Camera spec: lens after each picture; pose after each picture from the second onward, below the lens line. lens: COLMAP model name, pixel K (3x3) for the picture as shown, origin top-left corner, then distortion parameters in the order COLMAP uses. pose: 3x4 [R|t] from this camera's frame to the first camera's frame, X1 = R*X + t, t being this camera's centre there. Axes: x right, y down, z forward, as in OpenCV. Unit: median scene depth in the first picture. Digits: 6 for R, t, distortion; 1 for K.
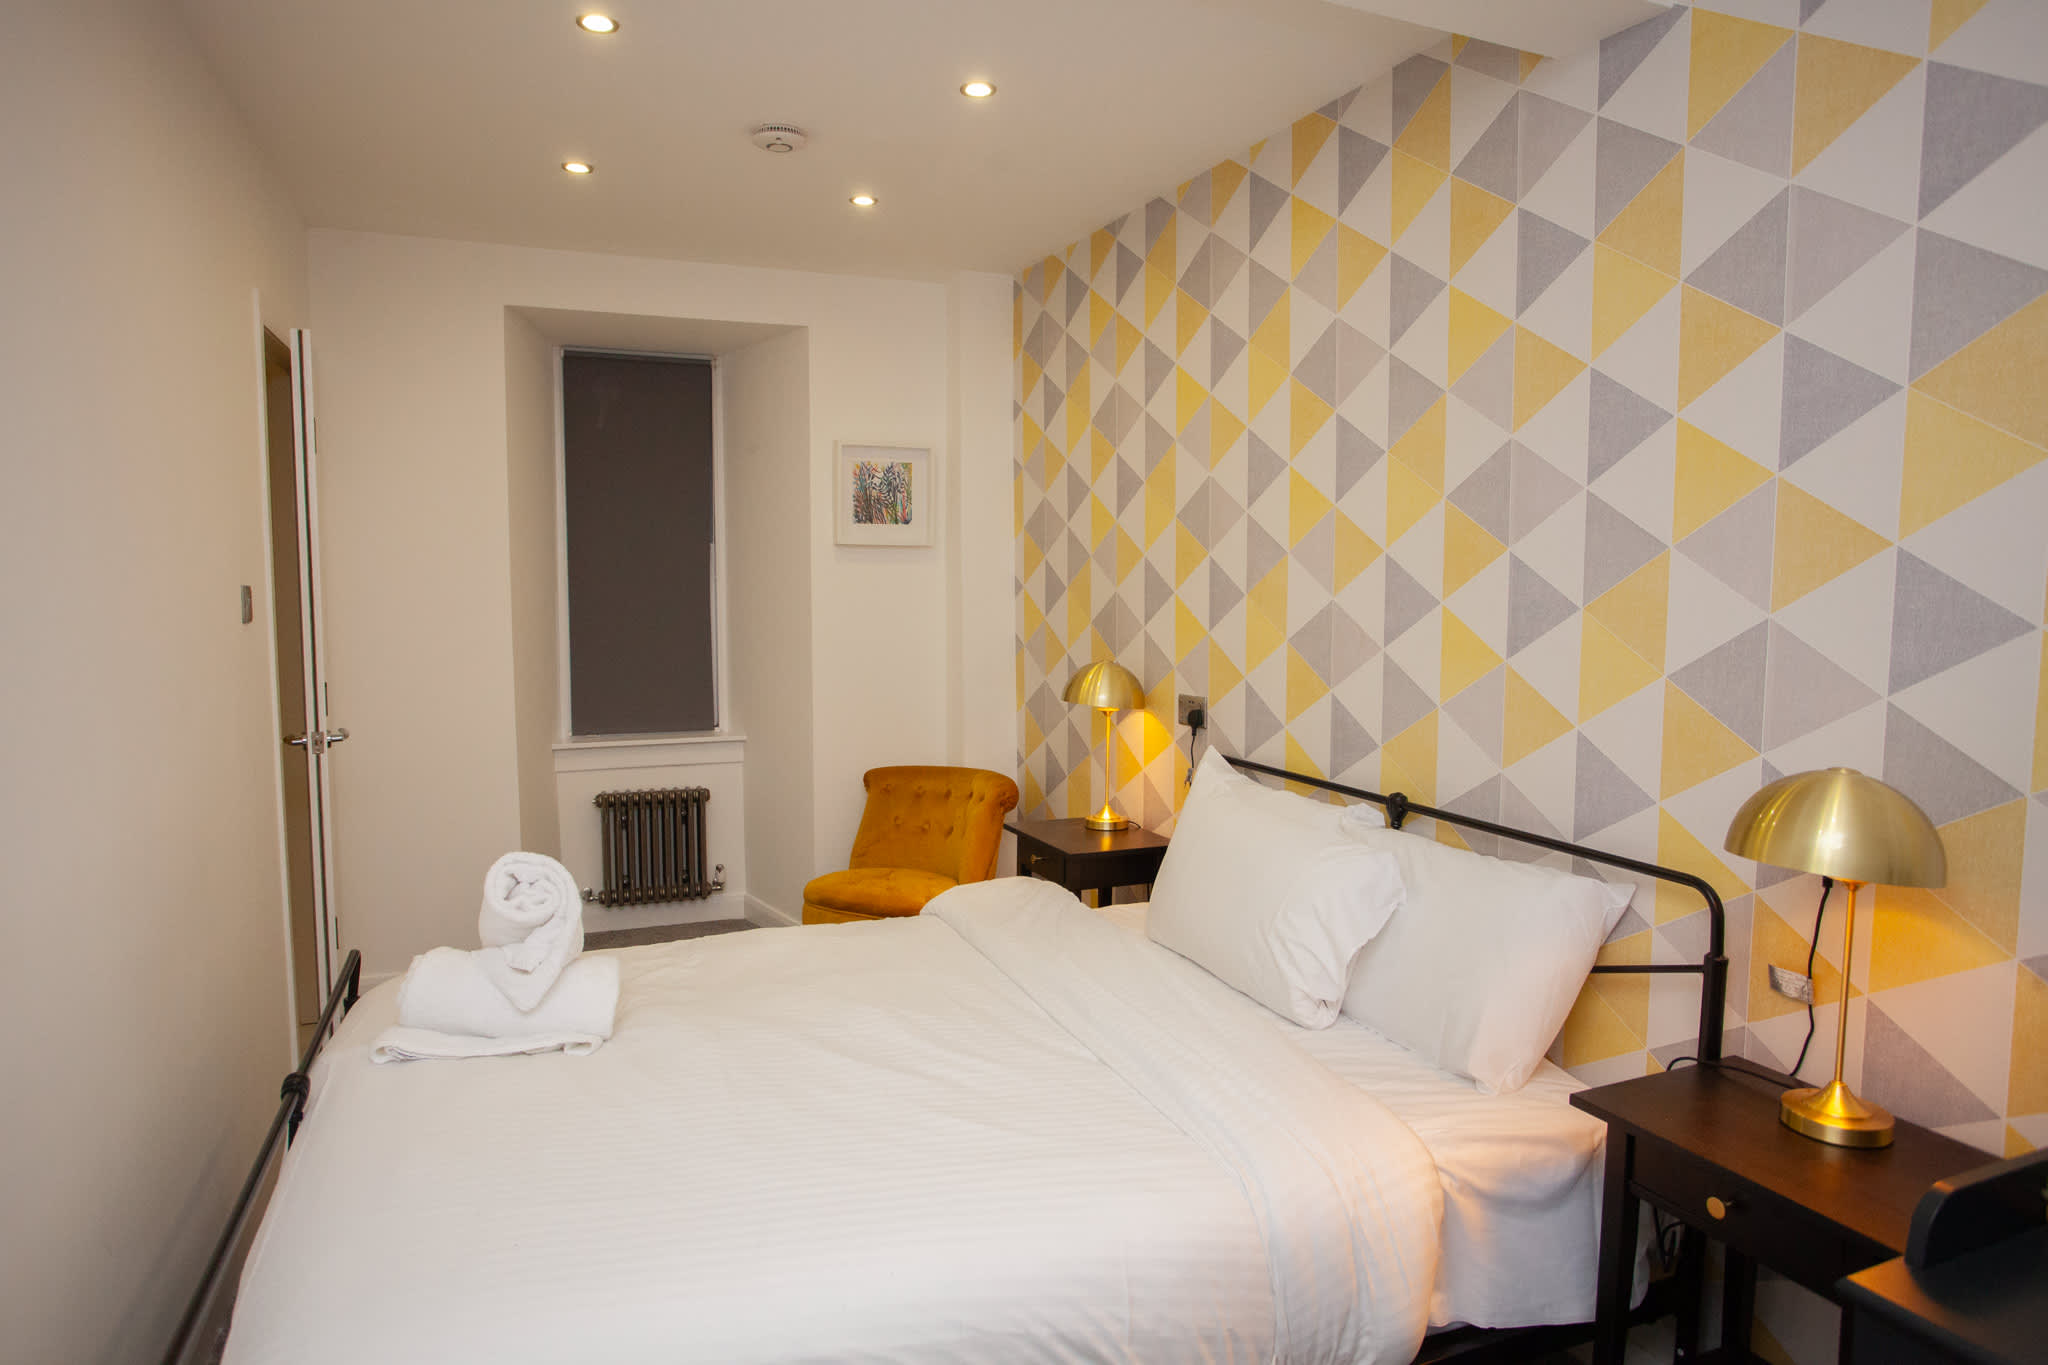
lens RADIAL K [[1217.7, 0, 1010.3], [0, 1217.7, 687.3], [0, 0, 1]] dist [-0.089672, 0.098952]
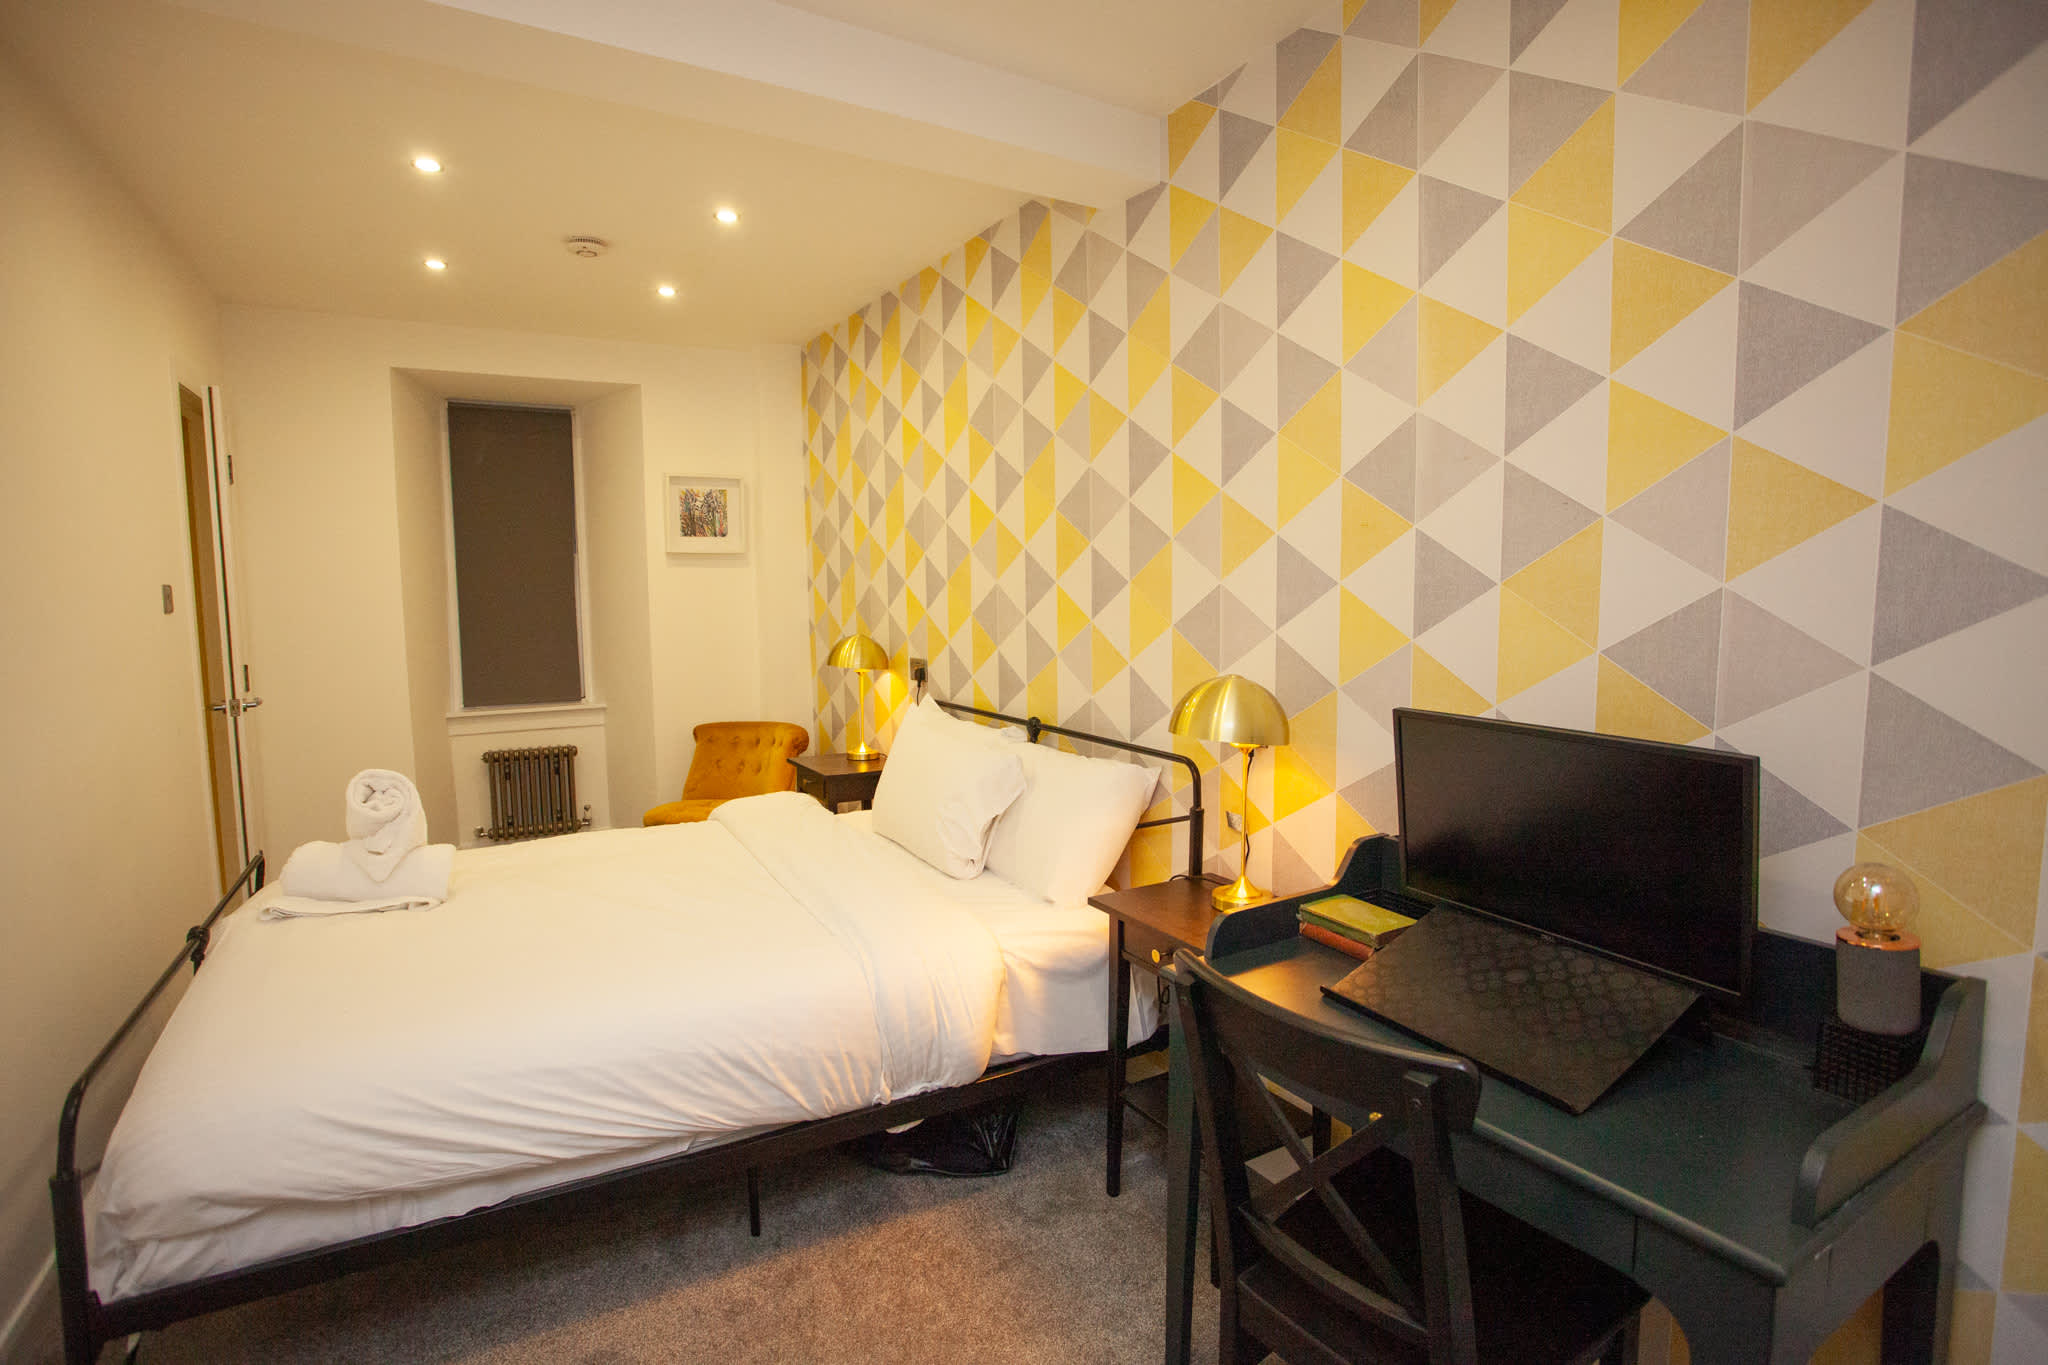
lens RADIAL K [[1015.2, 0, 1029.5], [0, 1015.2, 689.4], [0, 0, 1]] dist [-0.081354, 0.044272]
pose [[0.992201, -0.023695, 0.122377, 0.151784], [0.022686, 0.999696, 0.009629, 0.038454], [-0.122568, -0.006778, 0.992437, -0.164812]]
